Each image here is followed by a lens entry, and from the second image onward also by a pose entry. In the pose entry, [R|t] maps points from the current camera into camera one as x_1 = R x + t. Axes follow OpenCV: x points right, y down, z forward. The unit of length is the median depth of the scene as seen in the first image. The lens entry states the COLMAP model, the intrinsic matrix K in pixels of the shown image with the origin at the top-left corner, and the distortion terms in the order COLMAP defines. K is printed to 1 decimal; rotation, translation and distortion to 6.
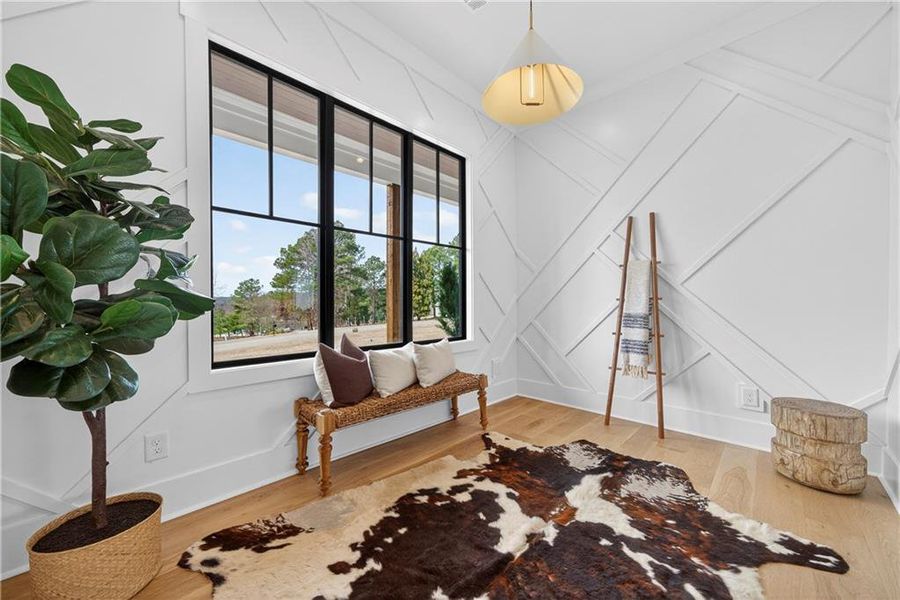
lens RADIAL K [[327.4, 0, 450.5], [0, 327.4, 306.7], [0, 0, 1]] dist [-0.001962, 0.000847]
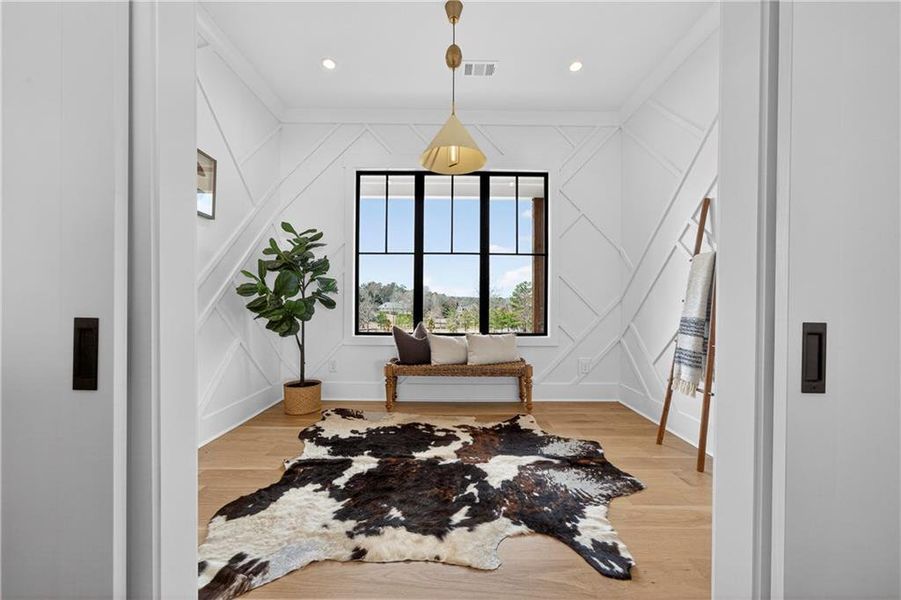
lens RADIAL K [[327.8, 0, 448.0], [0, 327.8, 306.0], [0, 0, 1]] dist [-0.001962, 0.000847]
pose [[0.712788, 0.014707, -0.701226, 1.013752], [-0.016662, 0.999853, 0.004033, -0.002951], [0.701182, 0.008809, 0.712928, -0.036979]]
